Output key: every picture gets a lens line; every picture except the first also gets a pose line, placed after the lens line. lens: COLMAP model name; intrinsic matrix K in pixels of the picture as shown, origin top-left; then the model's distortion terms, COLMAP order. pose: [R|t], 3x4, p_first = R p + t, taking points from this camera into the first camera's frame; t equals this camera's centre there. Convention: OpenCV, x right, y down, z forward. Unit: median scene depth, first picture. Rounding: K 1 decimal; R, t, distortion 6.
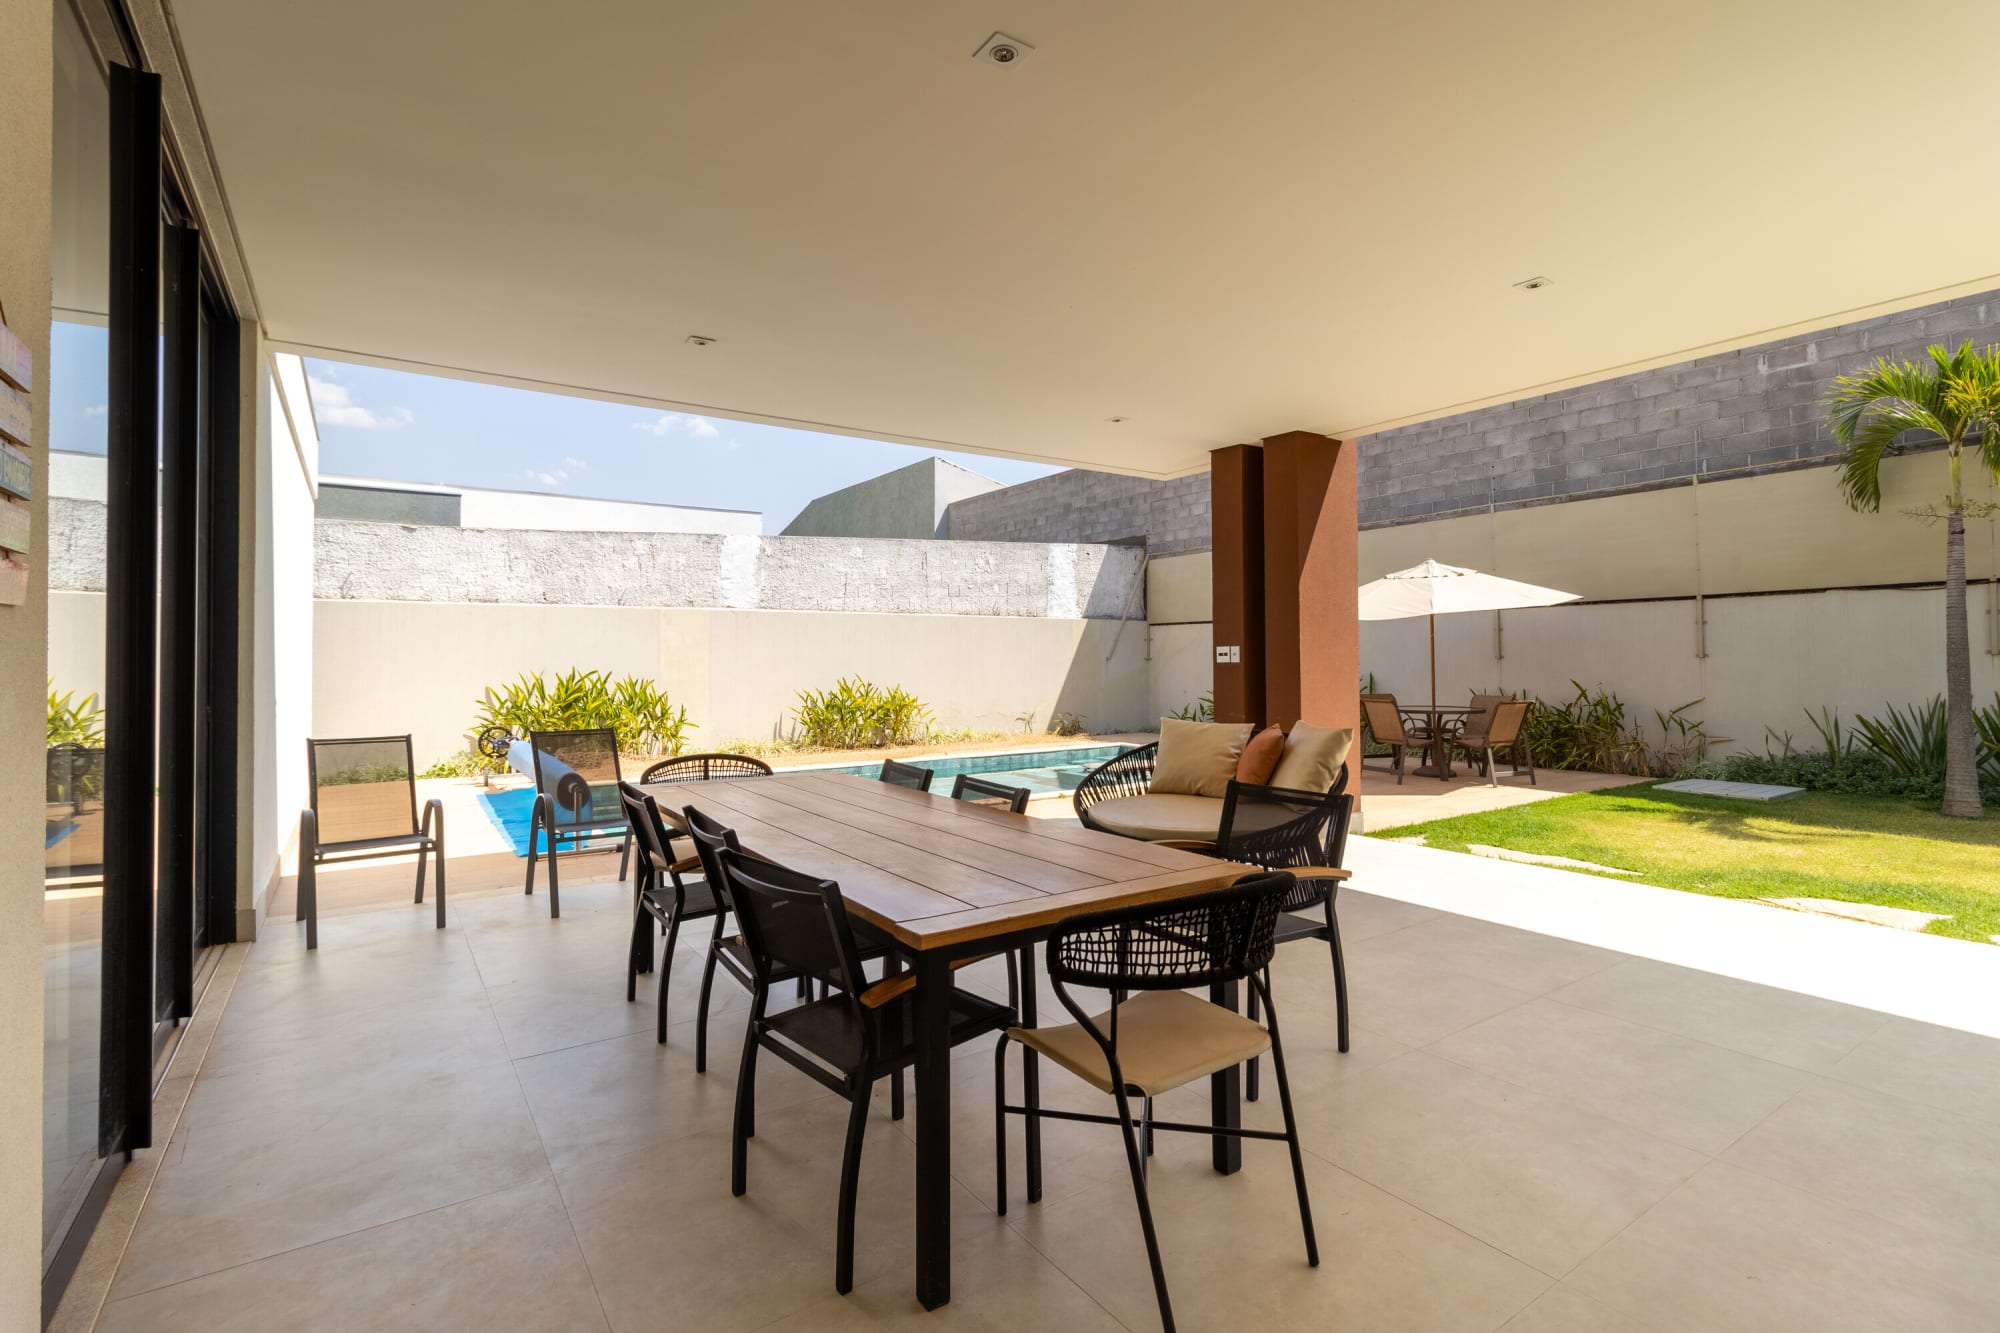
lens RADIAL K [[923.0, 0, 1008.8], [0, 923.0, 648.2], [0, 0, 1]] dist [0.001276, 0.001443]
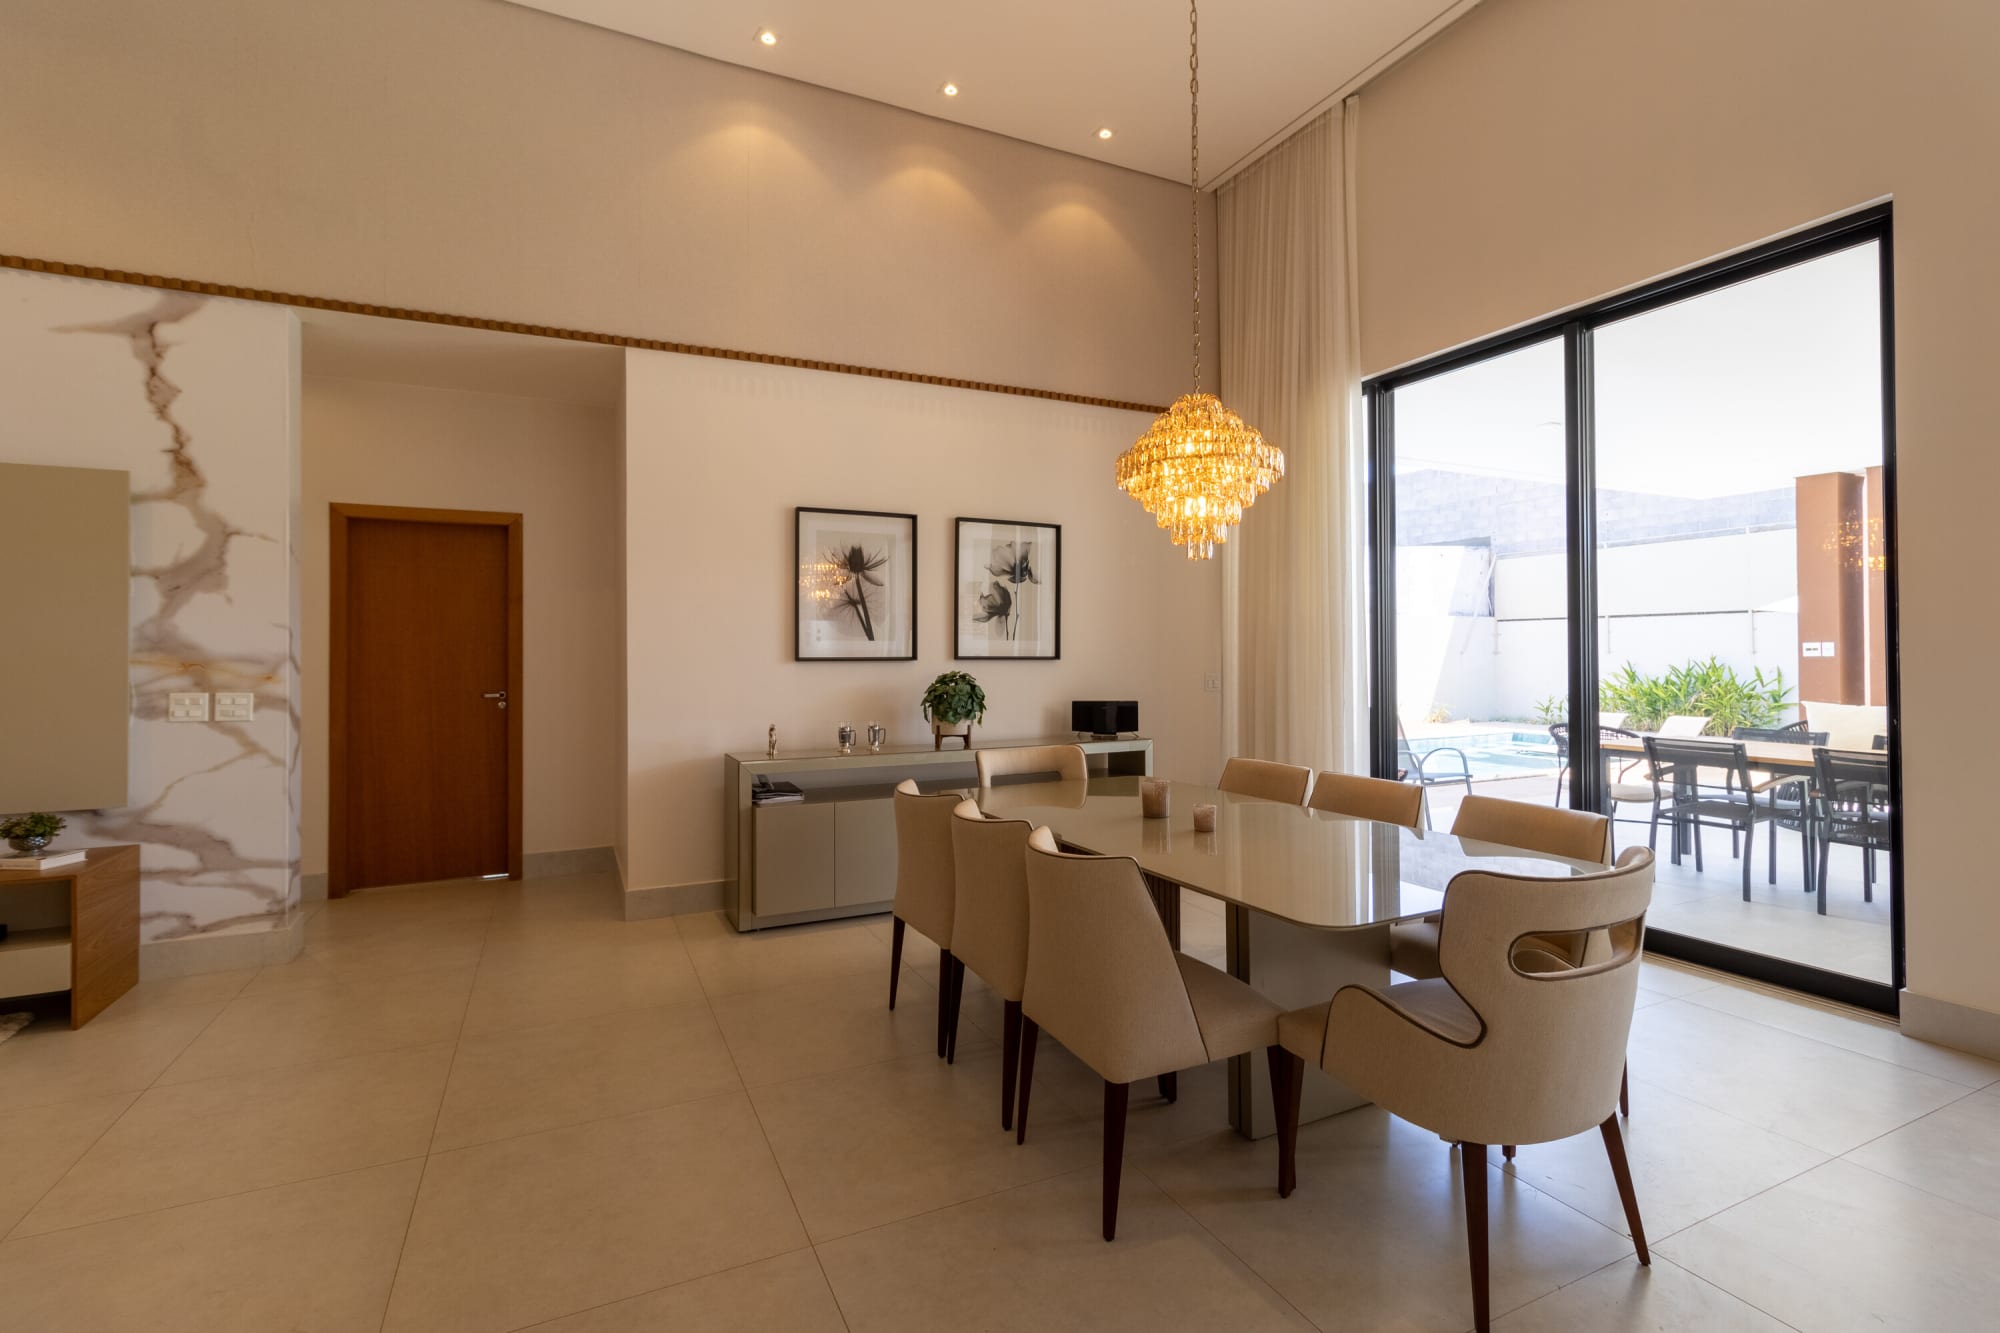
lens RADIAL K [[923.0, 0, 1008.8], [0, 923.0, 648.2], [0, 0, 1]] dist [0.001276, 0.001443]
pose [[0.989306, -0.002624, -0.145829, -0.340366], [0.003579, 0.999974, 0.006288, -0.003373], [0.145809, -0.006743, 0.989290, -0.183886]]
